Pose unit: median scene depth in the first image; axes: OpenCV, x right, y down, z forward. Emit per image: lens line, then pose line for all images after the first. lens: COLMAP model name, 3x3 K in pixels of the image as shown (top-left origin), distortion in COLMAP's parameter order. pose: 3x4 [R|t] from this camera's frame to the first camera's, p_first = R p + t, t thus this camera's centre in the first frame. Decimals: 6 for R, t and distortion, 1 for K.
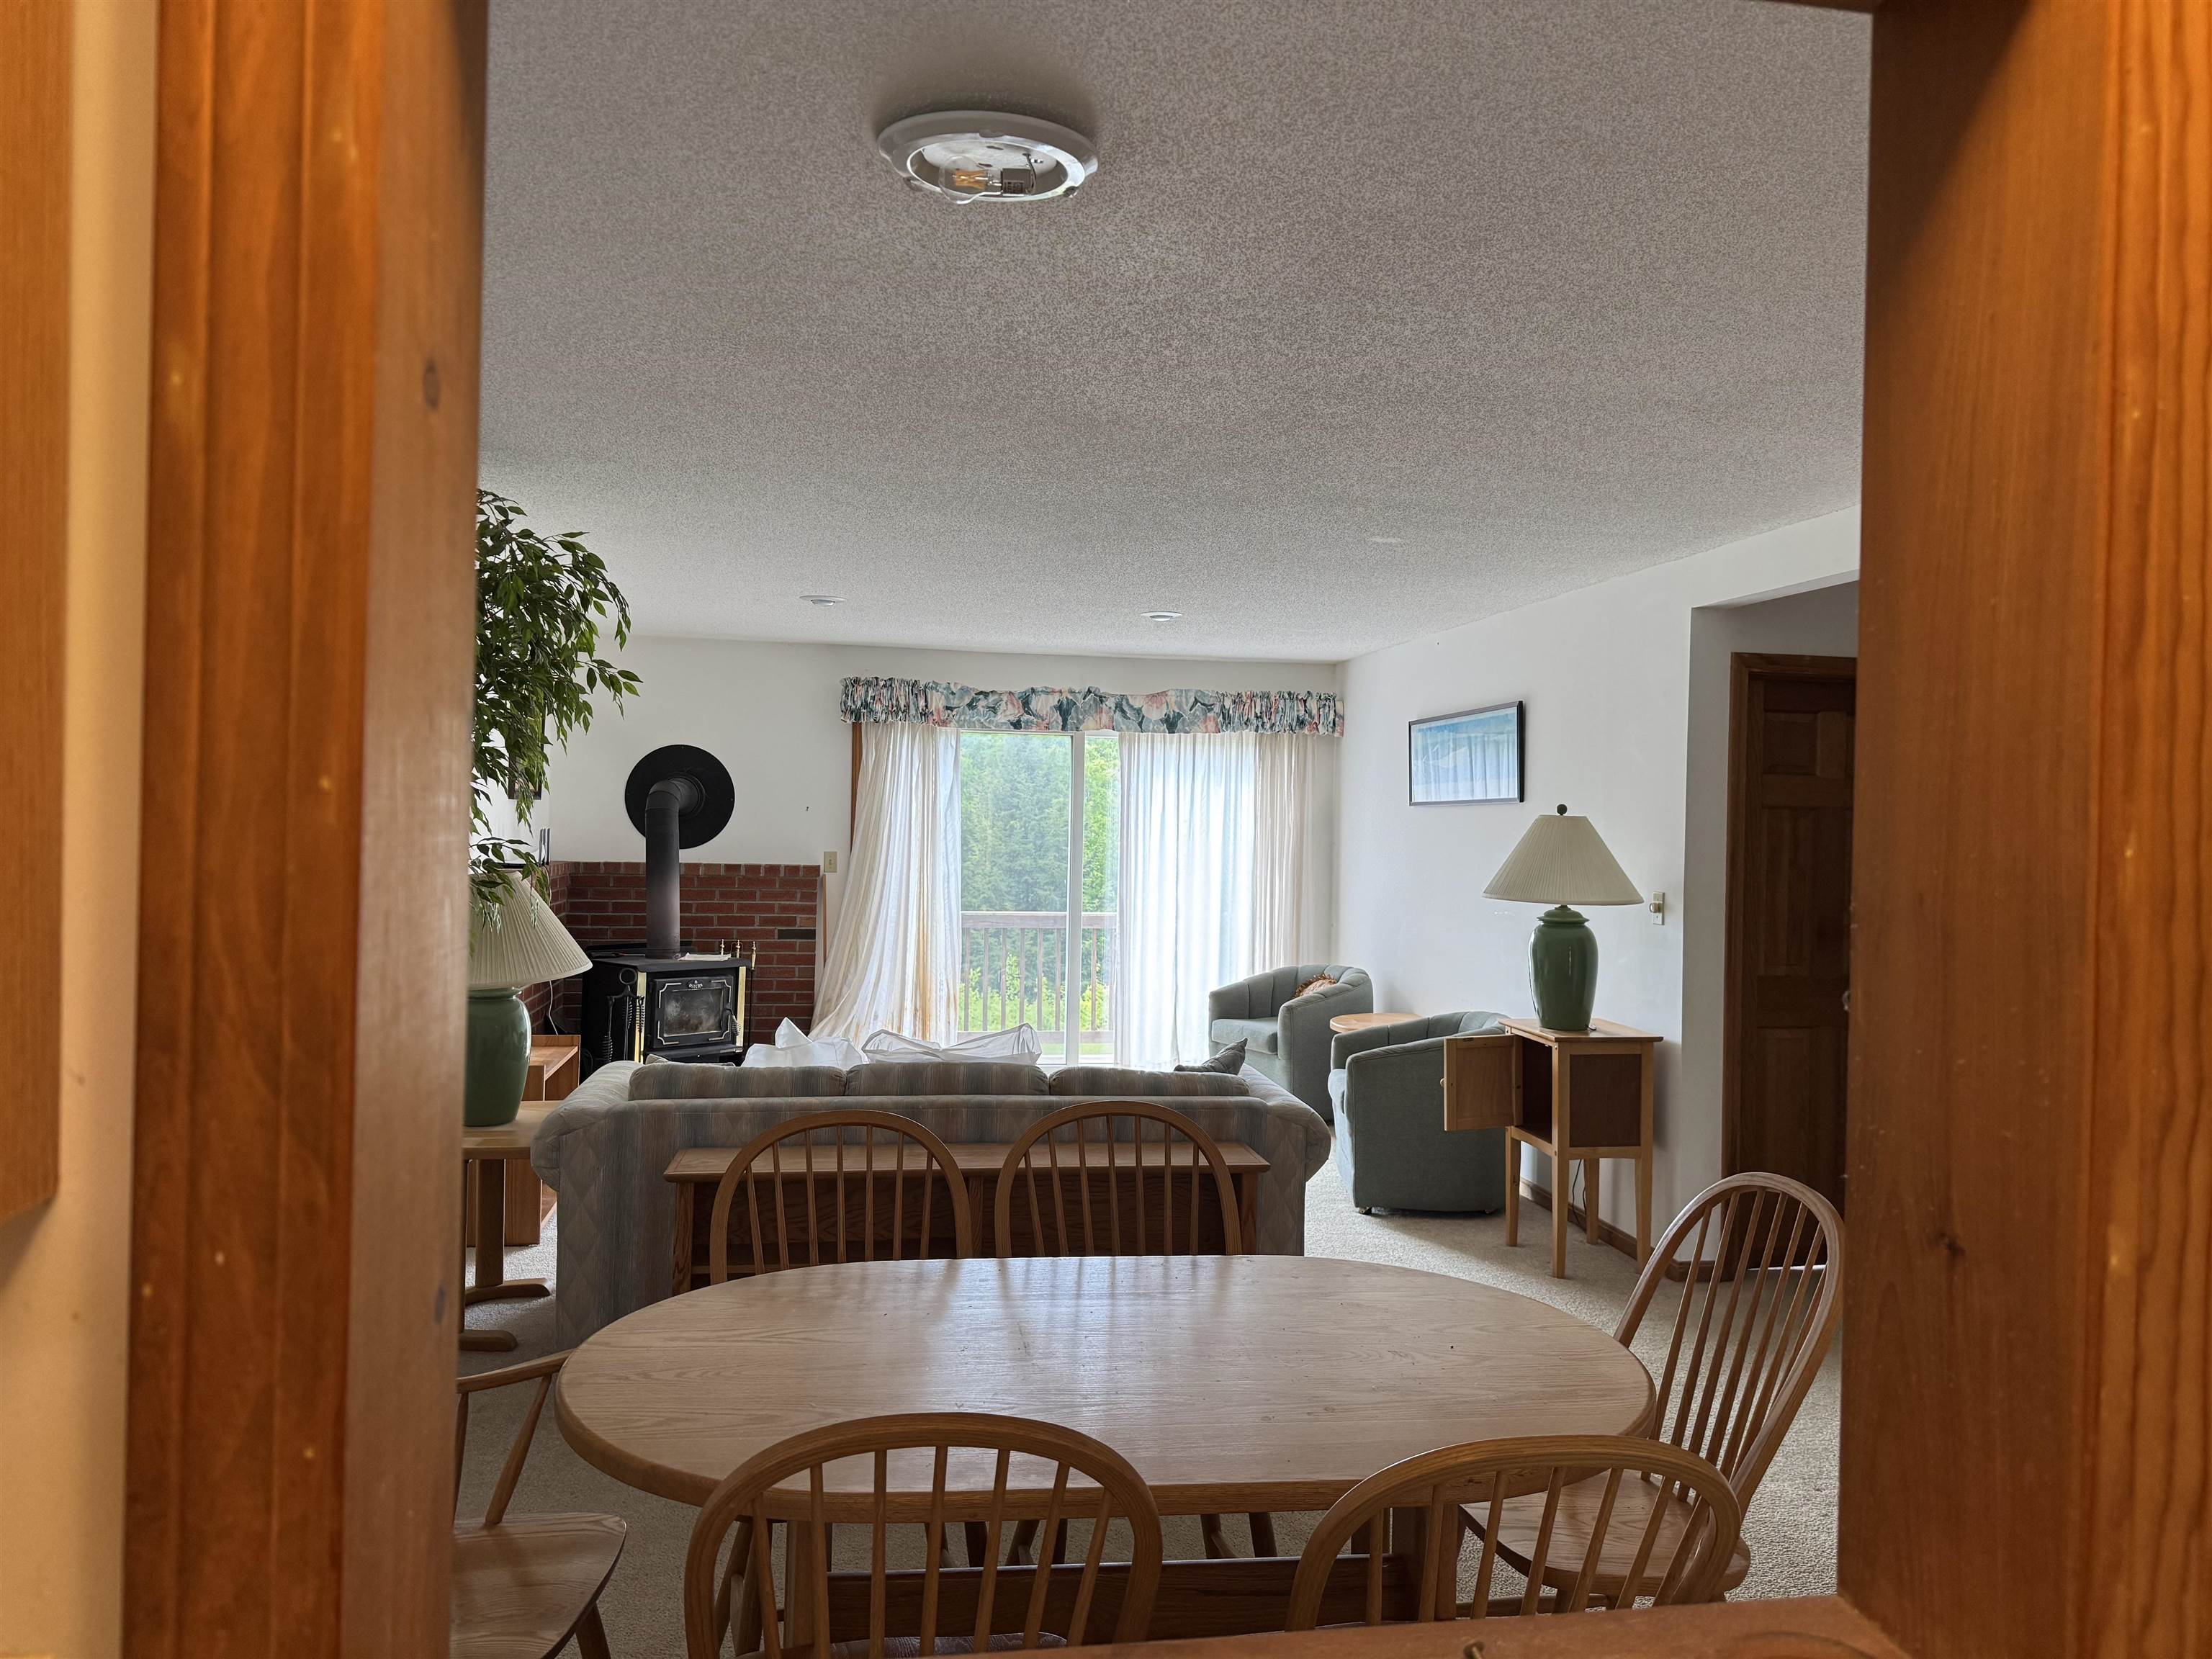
lens RADIAL K [[1541.1, 0, 1106.0], [0, 1541.1, 829.5], [0, 0, 1]] dist [0.154338, -0.252666]
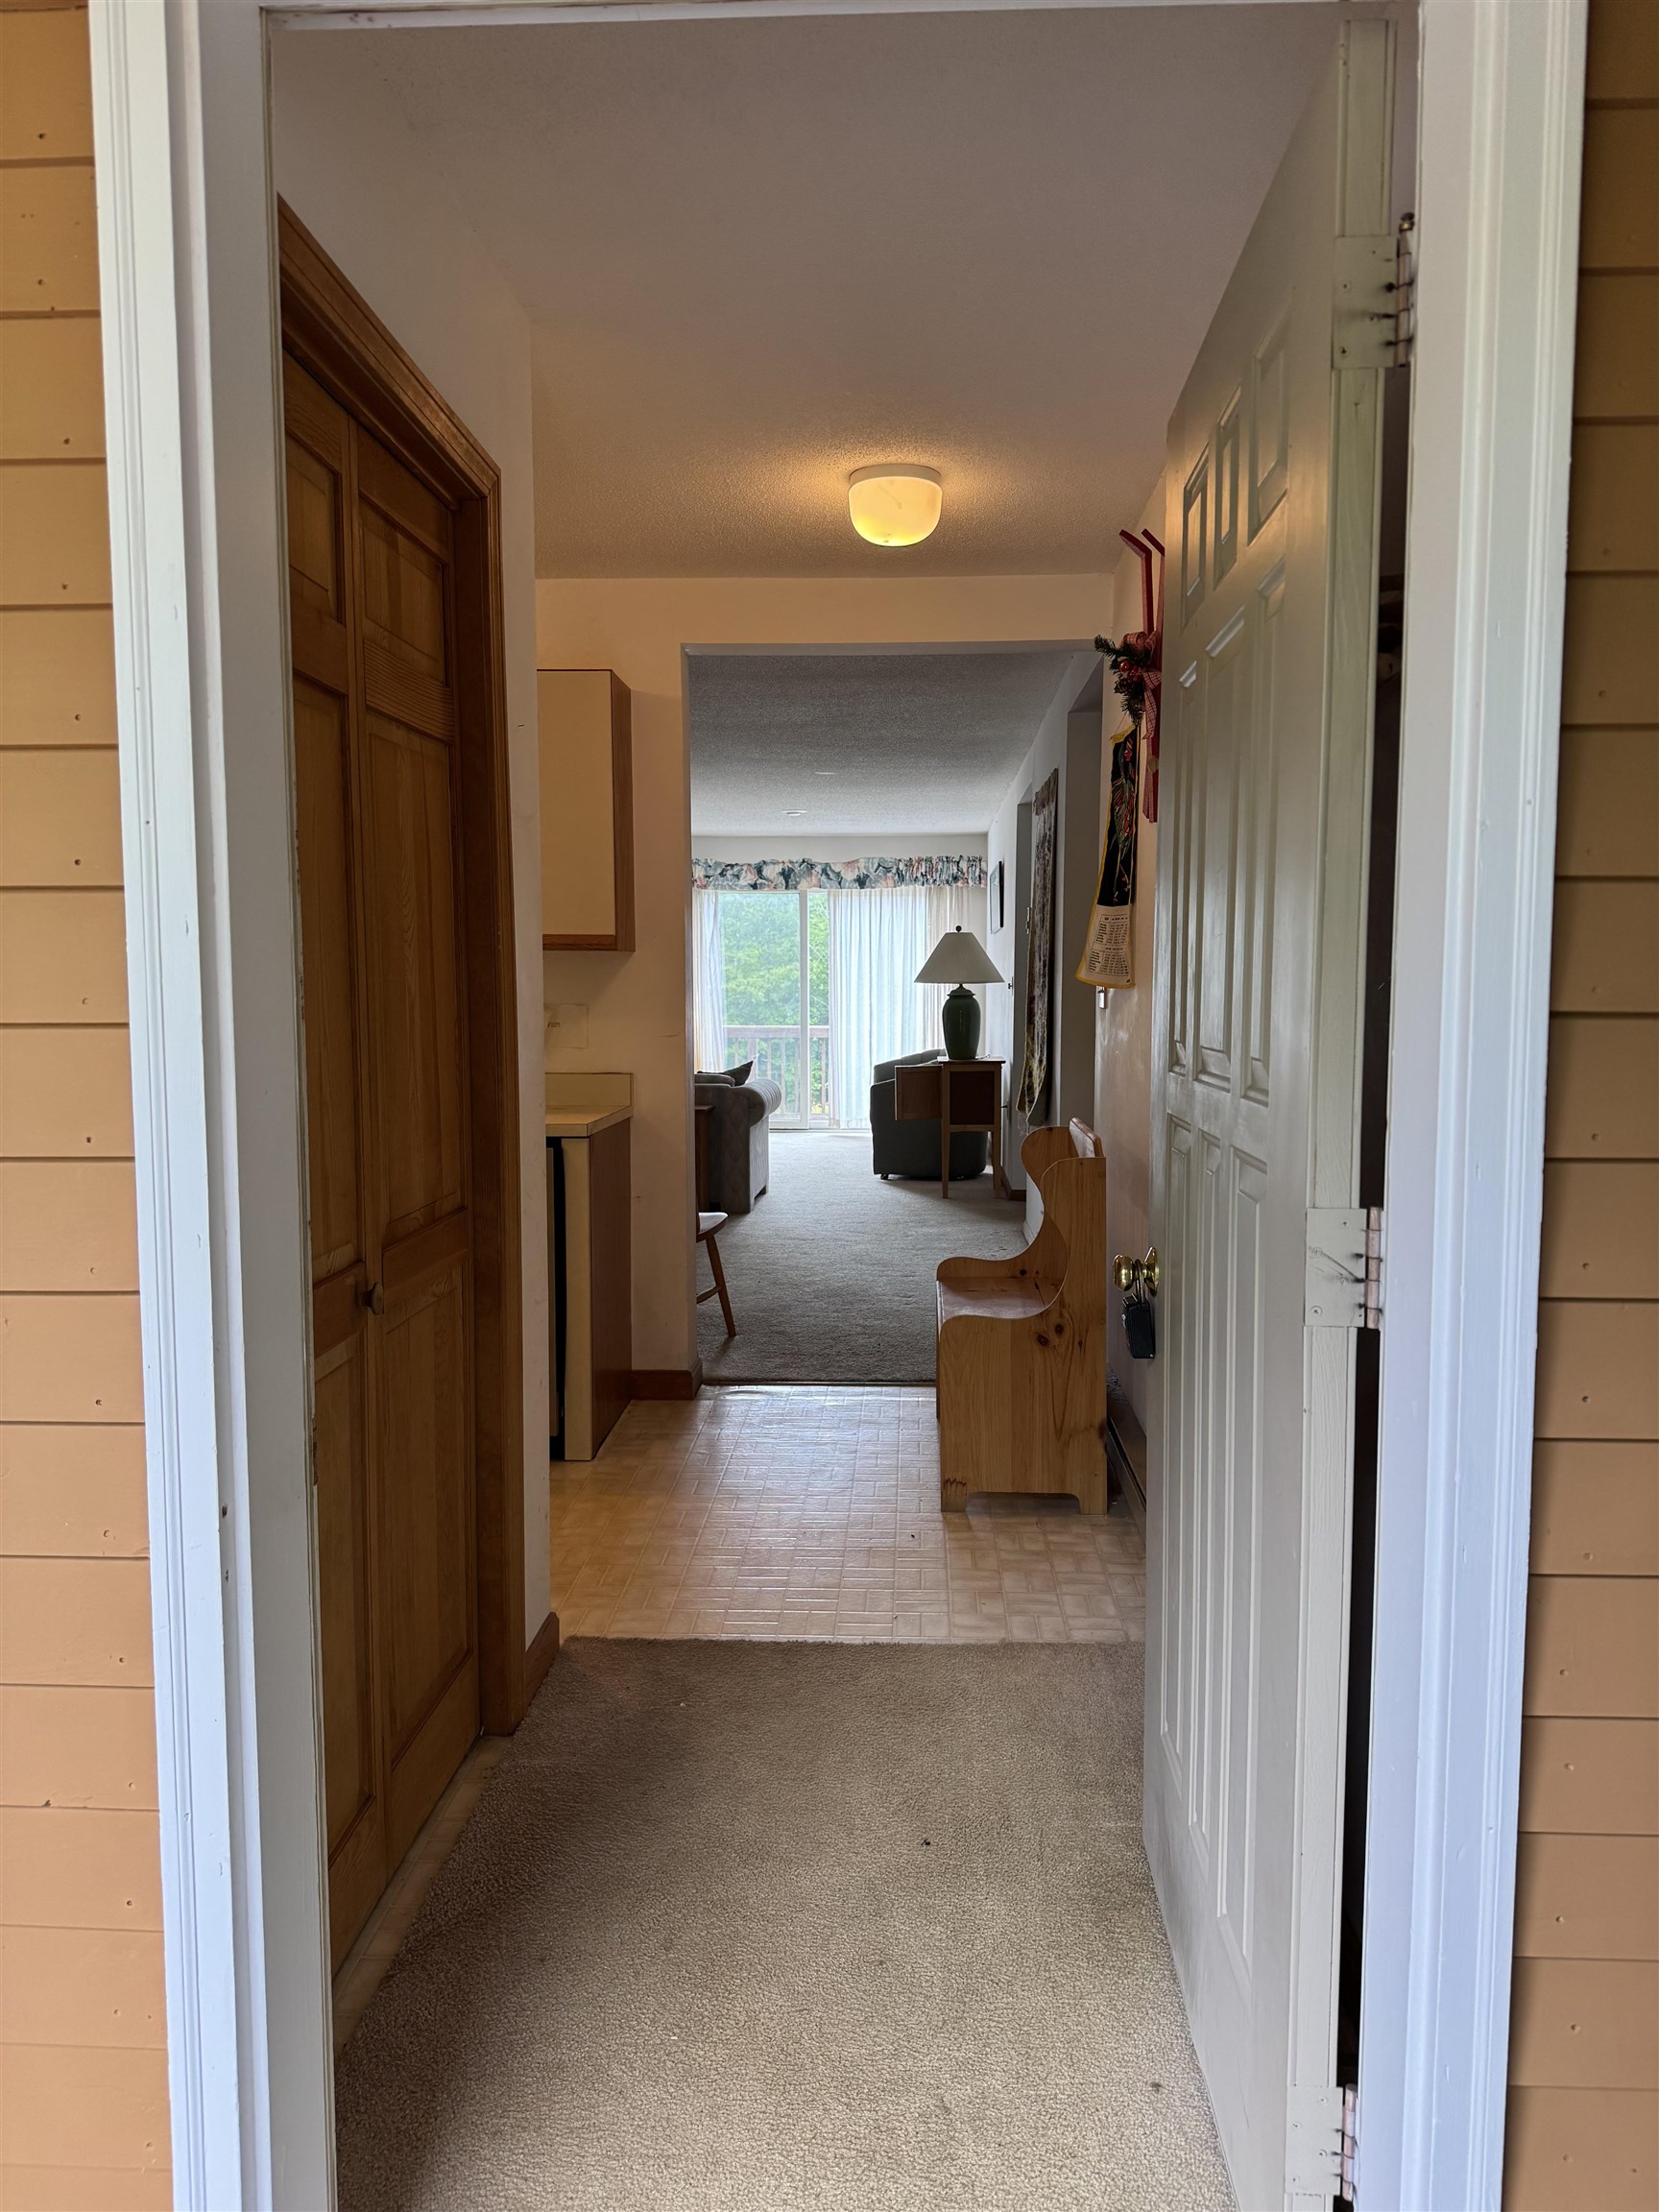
lens RADIAL K [[1542.9, 0, 829.5], [0, 1542.9, 1106.0], [0, 0, 1]] dist [0.158202, -0.122155]
pose [[0.975961, -0.002282, -0.217934, 0.335385], [0.018421, 0.997231, 0.072052, 0.035739], [0.217166, -0.074335, 0.973300, -0.434078]]
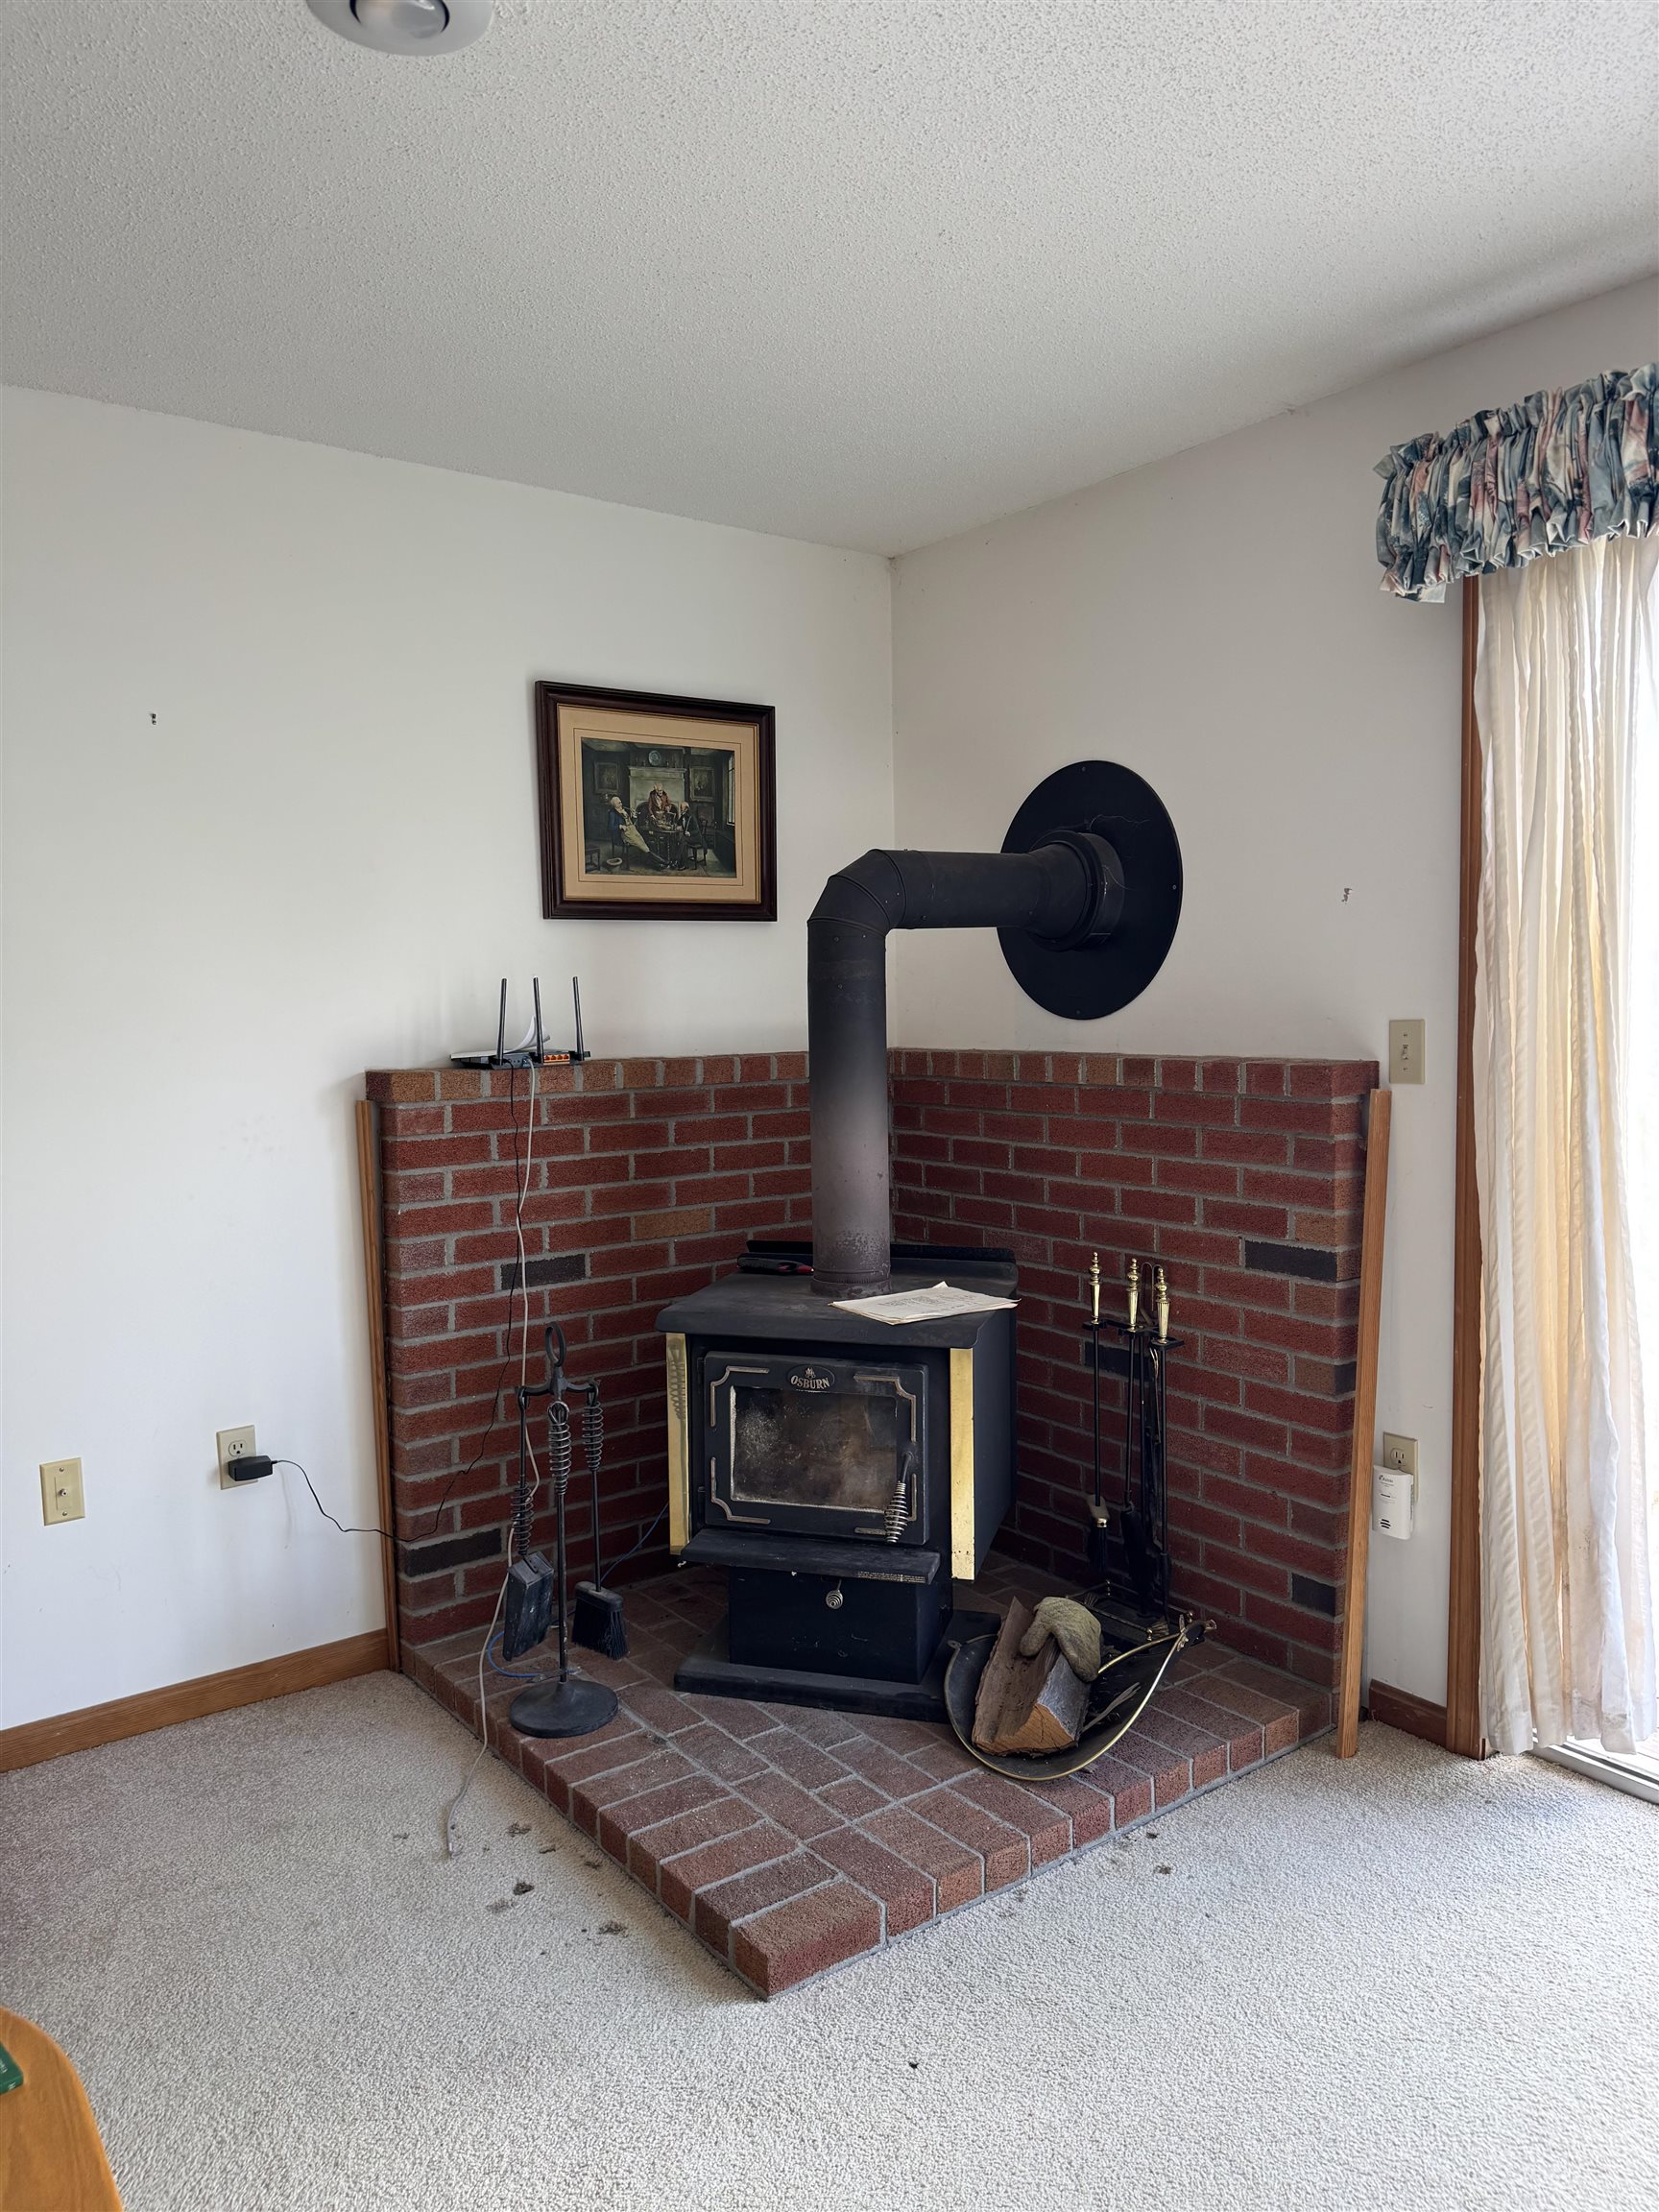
lens RADIAL K [[1549.9, 0, 829.5], [0, 1549.9, 1106.0], [0, 0, 1]] dist [0.176600, -0.237313]
pose [[0.454318, 0.035803, -0.890120, 0.066024], [0.024875, 0.998293, 0.052851, 0.011759], [0.890492, -0.046153, 0.452651, 0.746252]]
